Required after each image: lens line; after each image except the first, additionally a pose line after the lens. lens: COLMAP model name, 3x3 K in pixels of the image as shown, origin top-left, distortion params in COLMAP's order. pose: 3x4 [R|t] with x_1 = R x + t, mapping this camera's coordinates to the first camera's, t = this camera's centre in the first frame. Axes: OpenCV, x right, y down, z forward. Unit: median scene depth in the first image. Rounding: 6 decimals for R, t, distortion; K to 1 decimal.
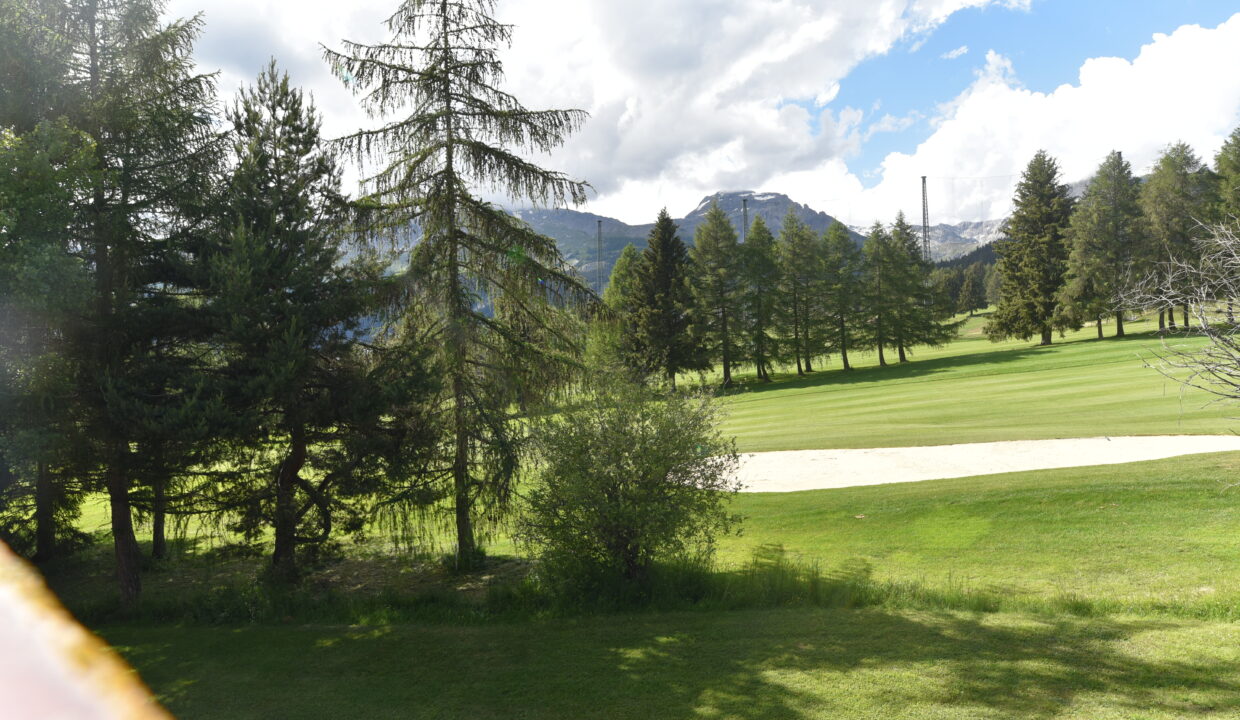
lens RADIAL K [[740.1, 0, 616.1], [0, 740.1, 359.6], [0, 0, 1]] dist [-0.020864, -0.000884]
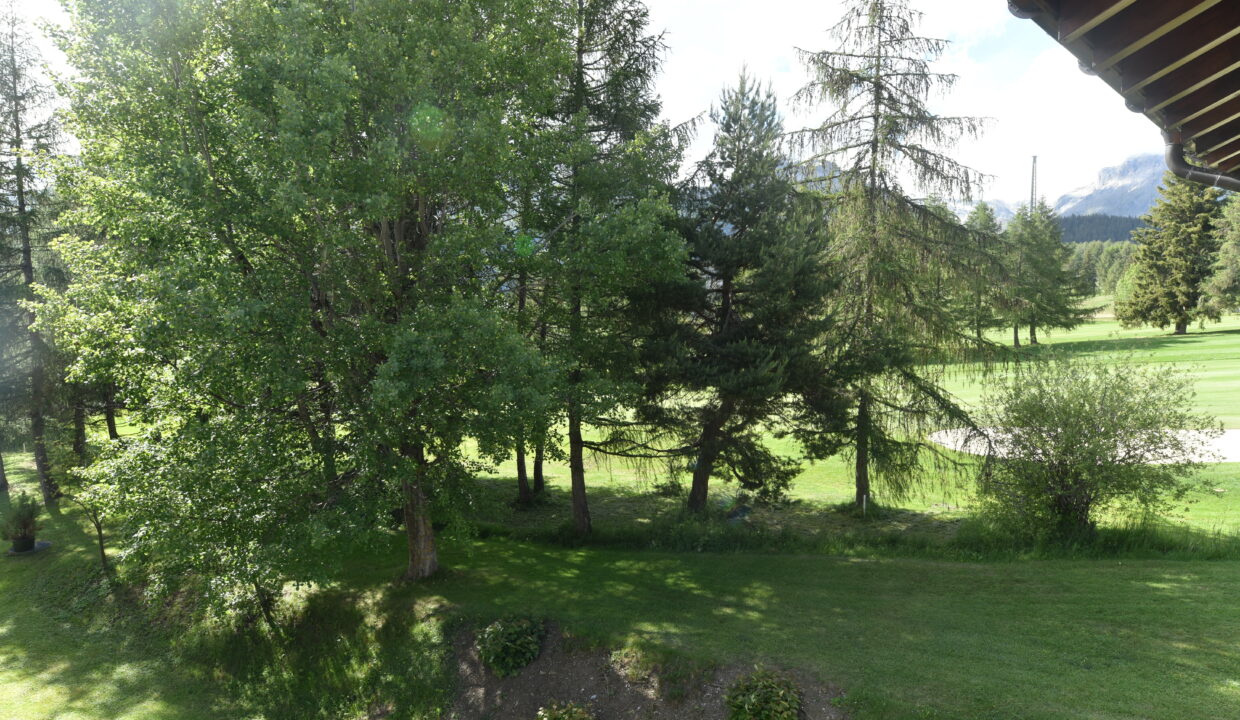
lens RADIAL K [[740.1, 0, 616.1], [0, 740.1, 359.6], [0, 0, 1]] dist [-0.020864, -0.000884]
pose [[0.997647, 0.049092, -0.047862, -0.547027], [-0.046632, 0.997598, 0.051218, -0.002174], [0.050261, -0.048866, 0.997540, -0.155020]]
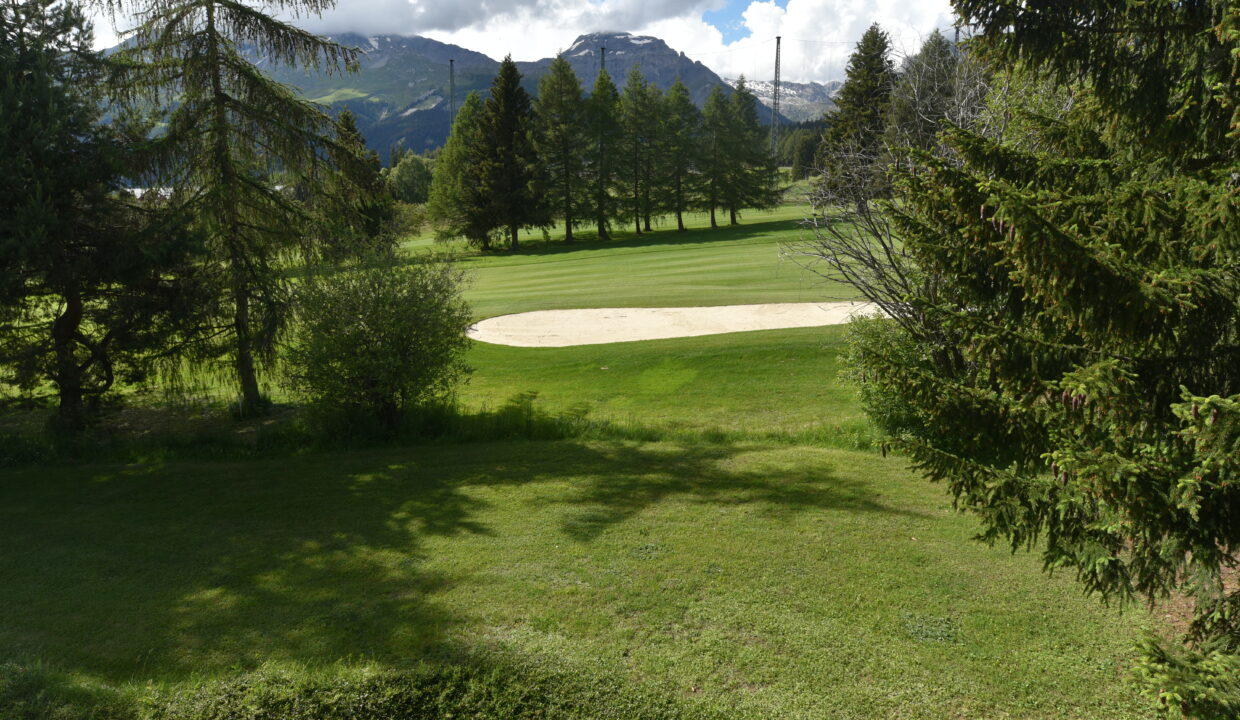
lens RADIAL K [[740.1, 0, 616.1], [0, 740.1, 359.6], [0, 0, 1]] dist [-0.020864, -0.000884]
pose [[0.984206, -0.000252, 0.177028, 0.138617], [-0.034827, 0.980180, 0.195022, -0.031605], [-0.173568, -0.198107, 0.964690, -0.140589]]
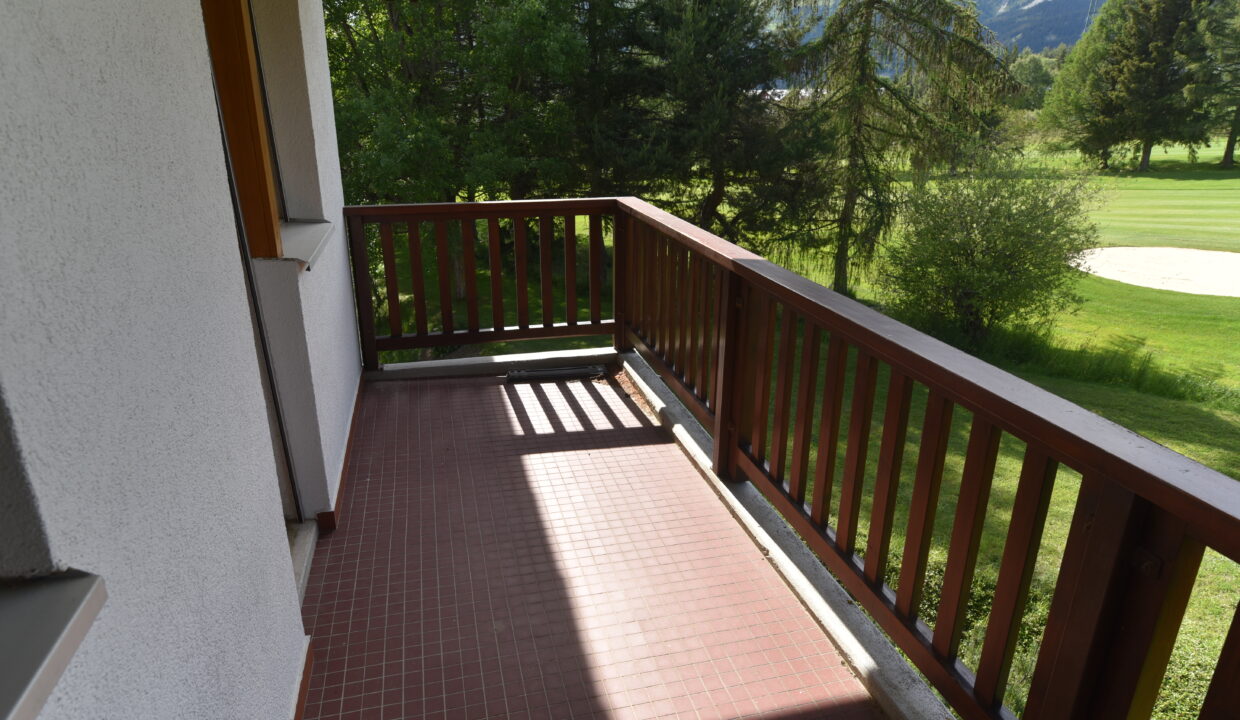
lens RADIAL K [[740.1, 0, 616.1], [0, 740.1, 359.6], [0, 0, 1]] dist [-0.020864, -0.000884]
pose [[0.844144, 0.219799, -0.488988, 0.101433], [-0.046775, 0.938810, 0.341244, -0.027376], [0.534072, -0.265187, 0.802772, -0.182498]]
